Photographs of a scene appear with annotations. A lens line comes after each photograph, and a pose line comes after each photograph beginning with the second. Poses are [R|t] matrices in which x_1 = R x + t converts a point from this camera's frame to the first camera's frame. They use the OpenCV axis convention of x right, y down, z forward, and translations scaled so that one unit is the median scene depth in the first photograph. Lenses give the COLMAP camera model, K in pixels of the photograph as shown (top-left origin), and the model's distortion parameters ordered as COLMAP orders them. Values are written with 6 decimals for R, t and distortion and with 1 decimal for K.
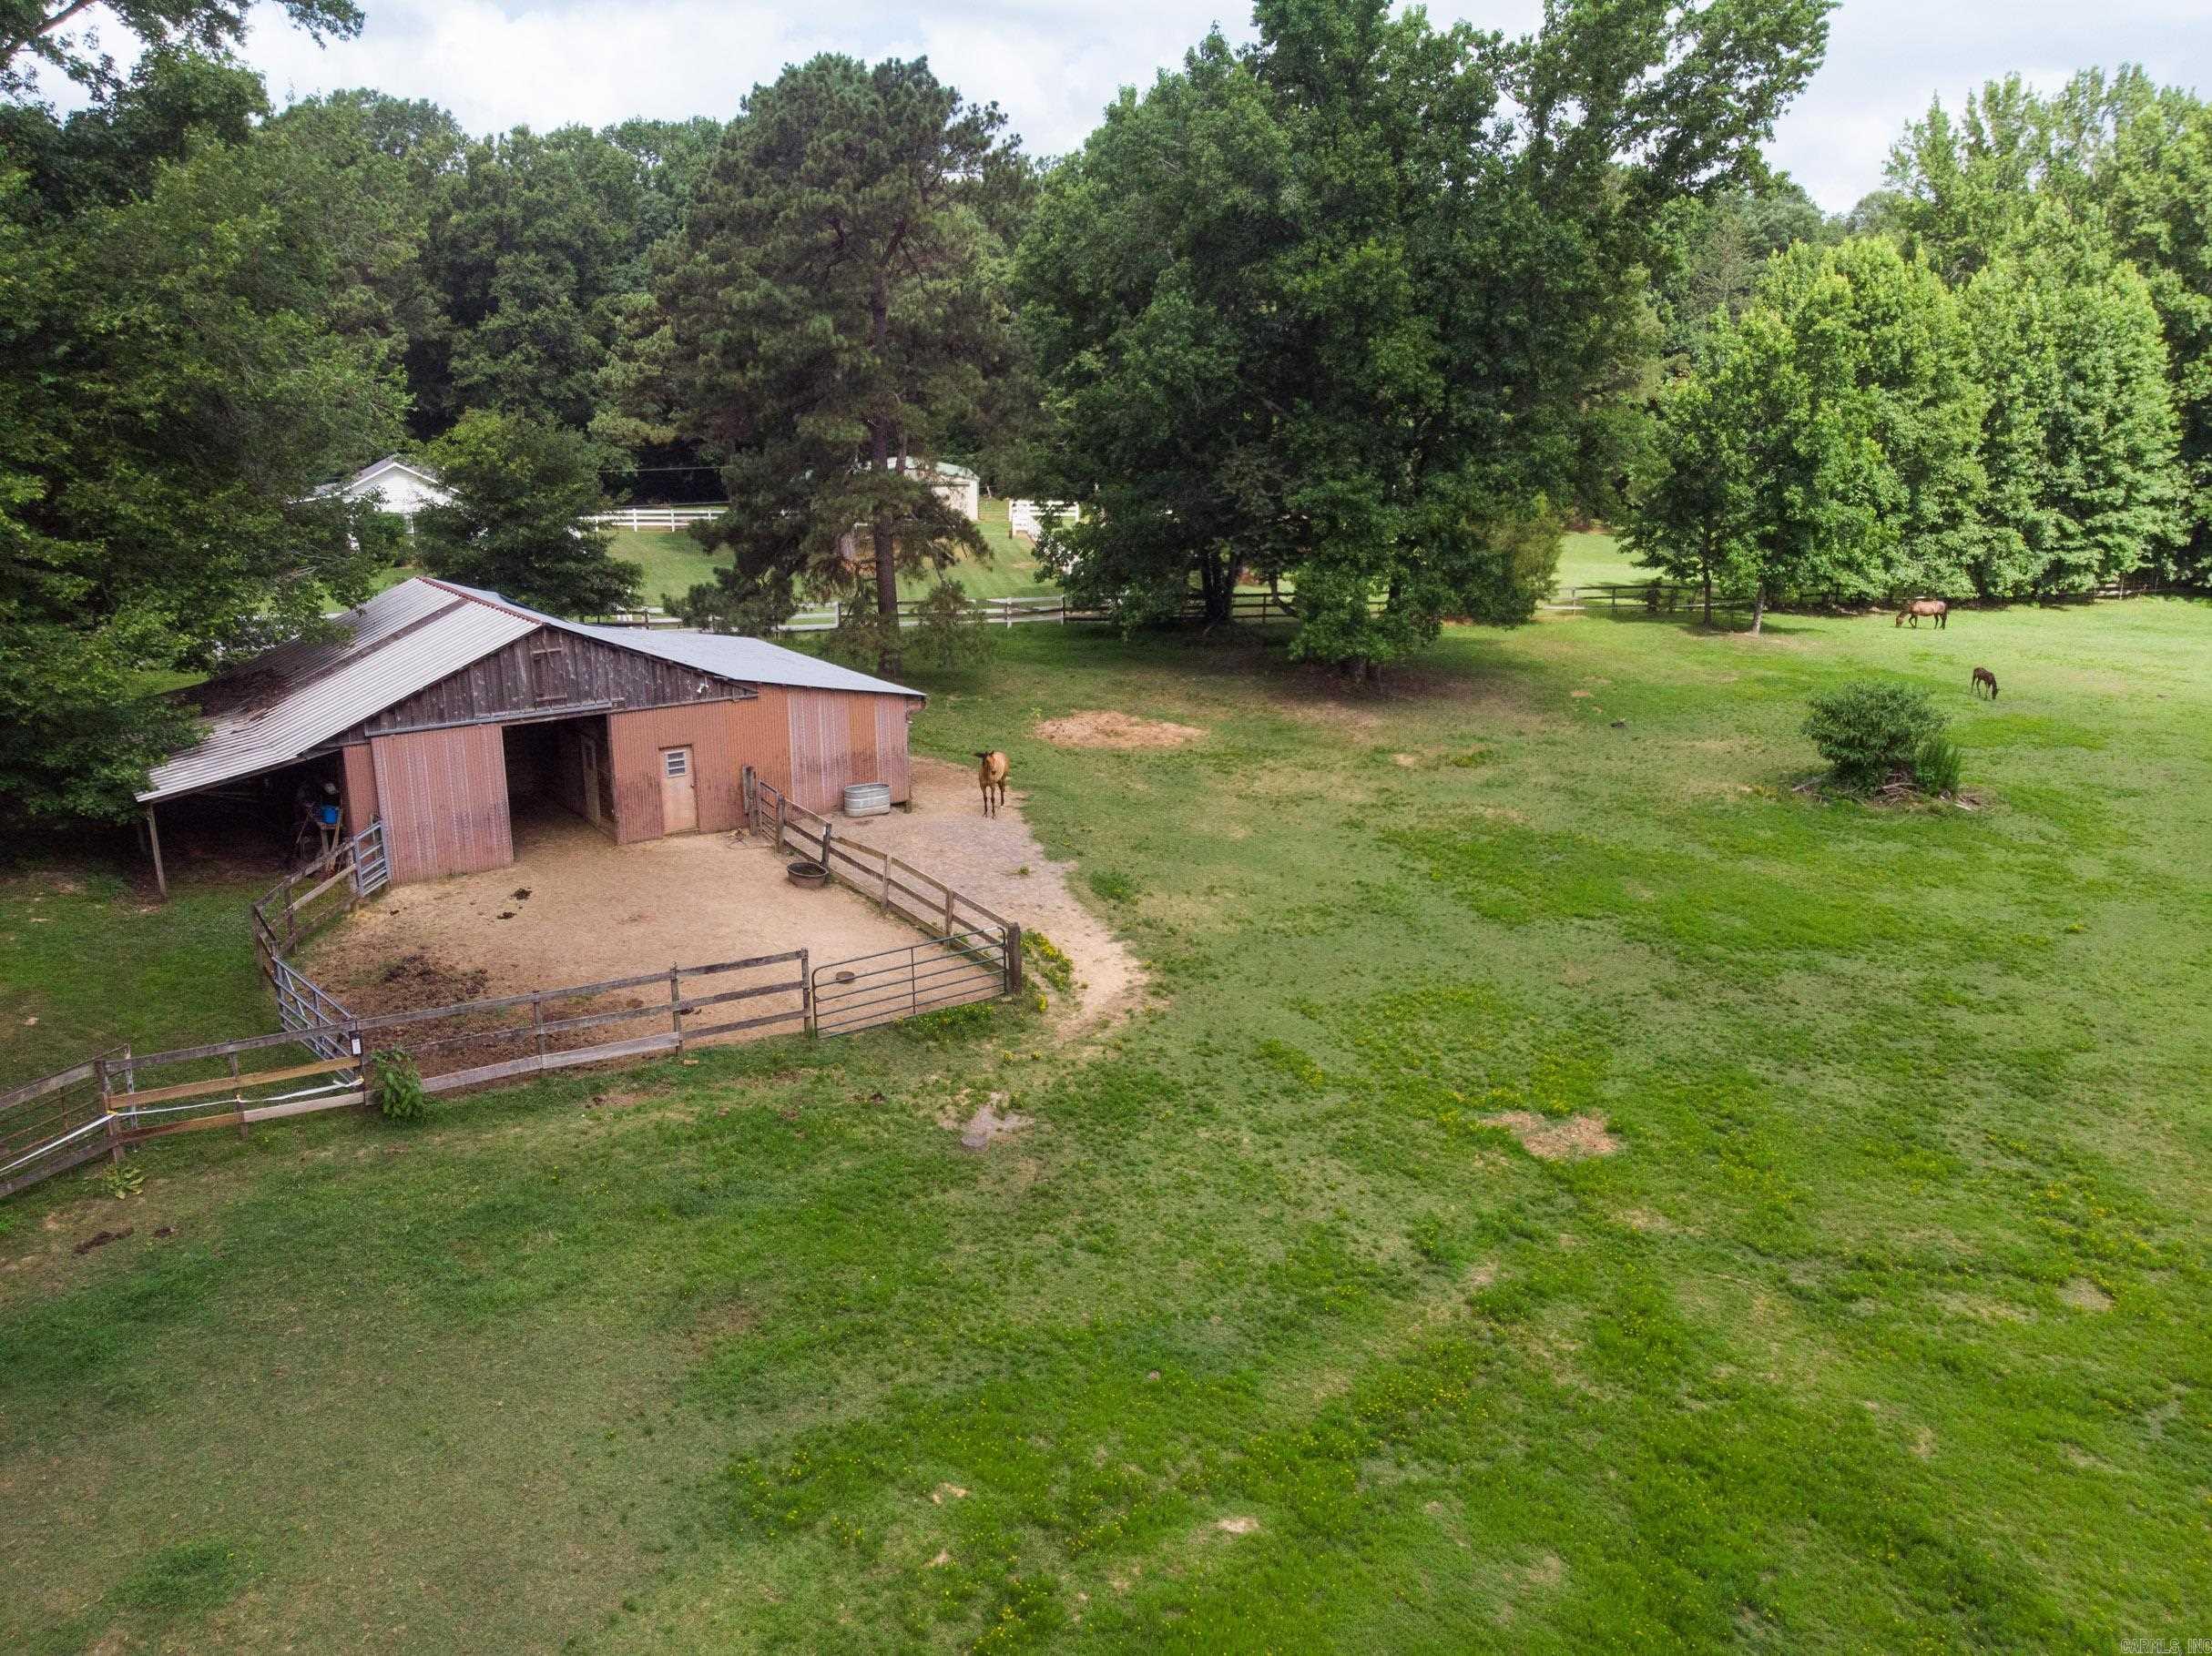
lens RADIAL K [[1638.7, 0, 1110.3], [0, 1638.7, 819.3], [0, 0, 1]] dist [0.001703, -0.001424]
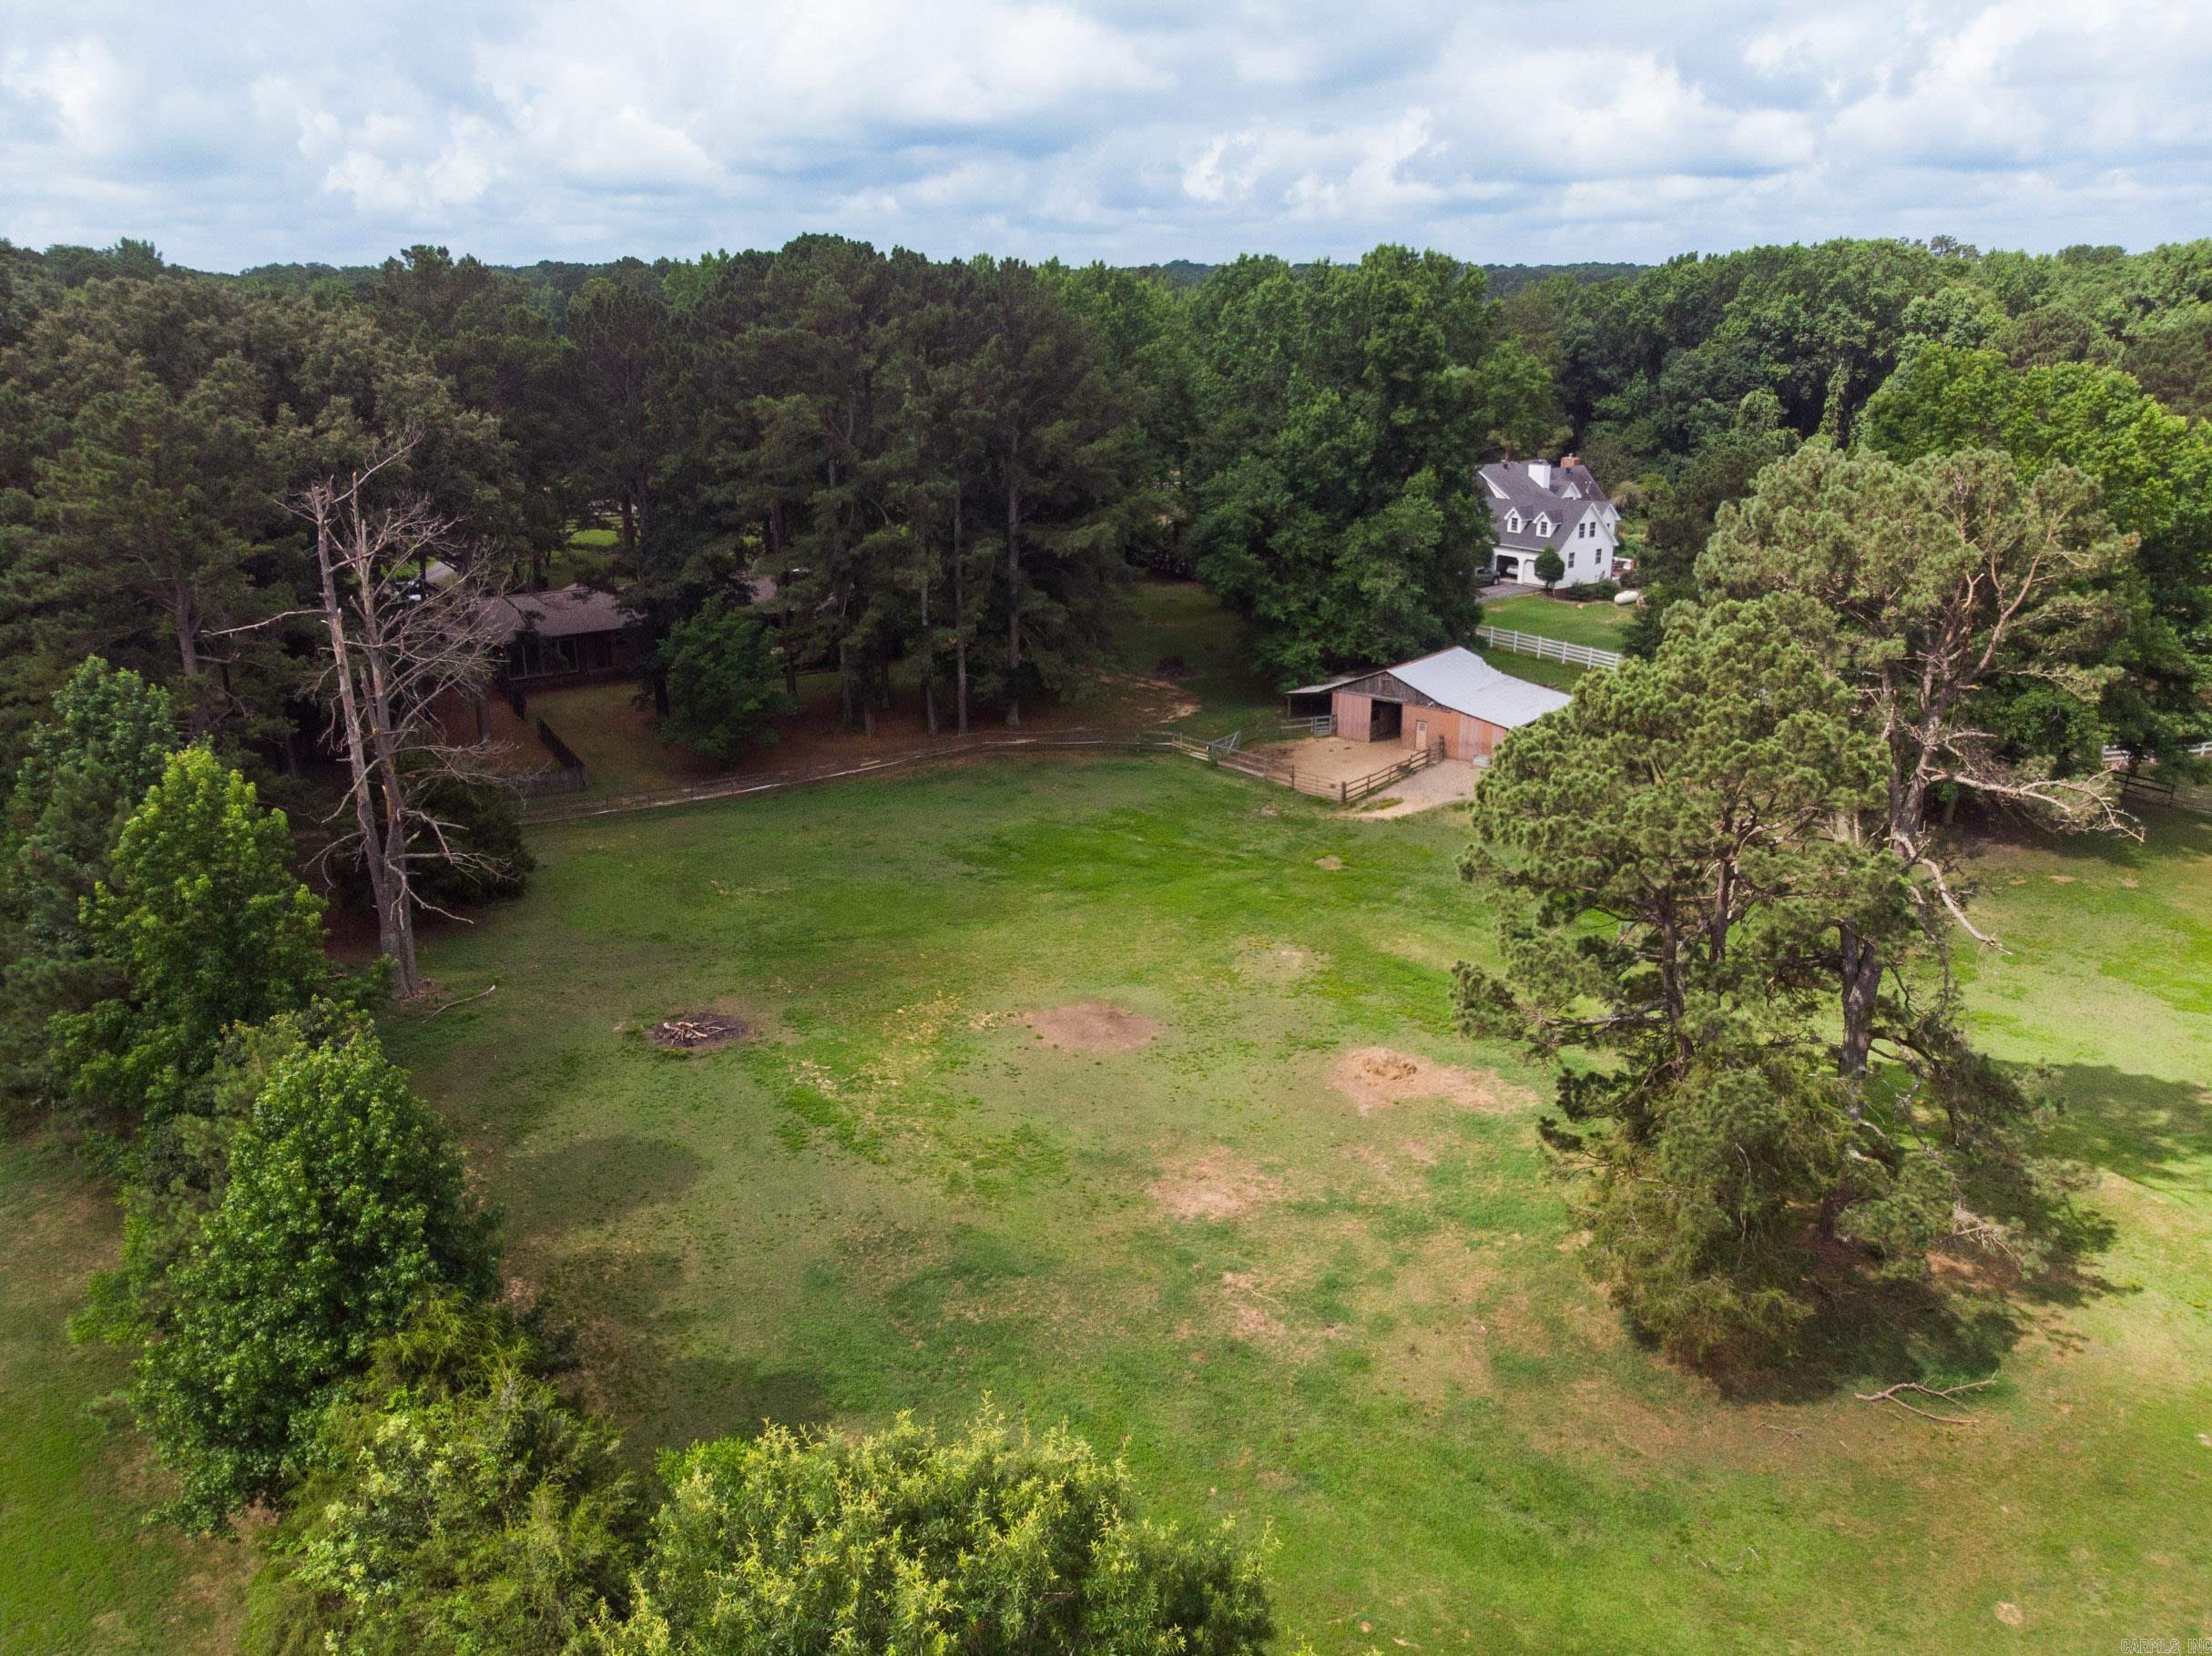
lens RADIAL K [[1638.7, 0, 1108.3], [0, 1638.7, 828.8], [0, 0, 1]] dist [0.001703, -0.001424]
pose [[0.242699, 0.295724, -0.923929, 2.693366], [-0.254234, 0.938506, 0.233607, -0.462497], [0.936196, 0.178197, 0.302958, -0.428316]]
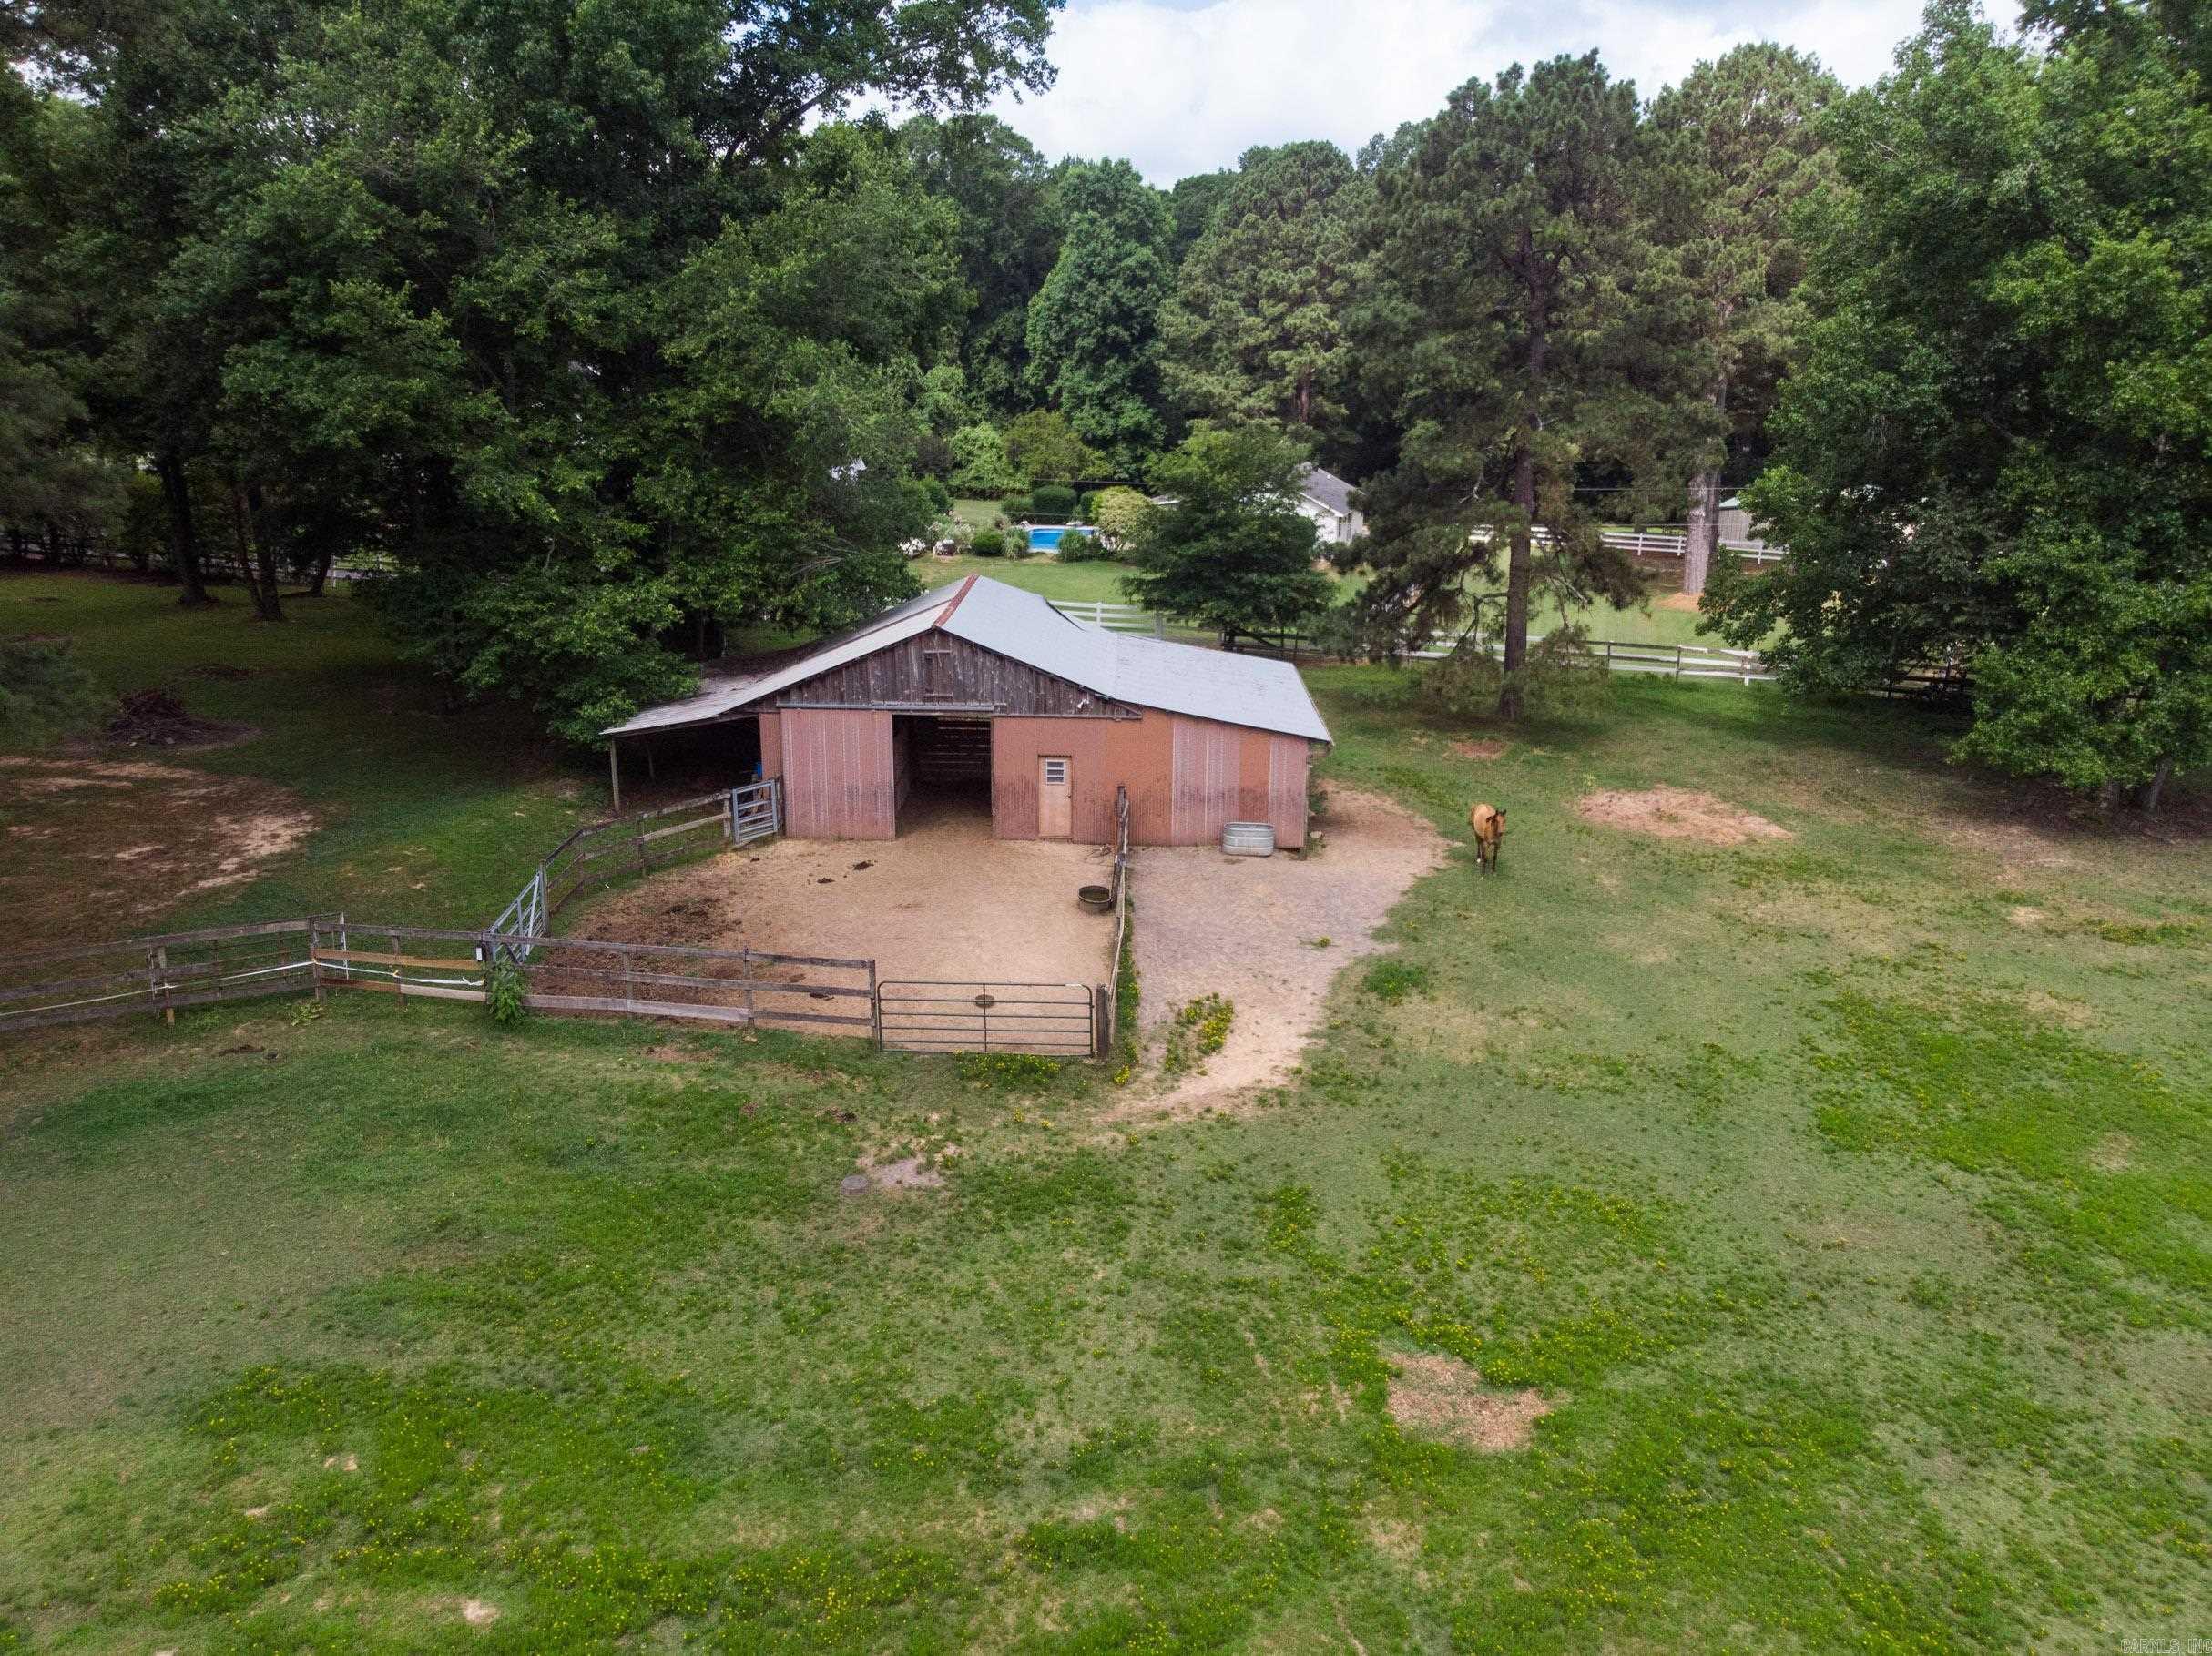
lens RADIAL K [[1638.7, 0, 1106.1], [0, 1638.7, 827.9], [0, 0, 1]] dist [0.001703, -0.001424]
pose [[0.792342, 0.169201, -0.586145, 0.433291], [-0.169386, 0.984009, 0.055078, -0.070943], [0.586091, 0.055645, 0.808332, 0.205290]]
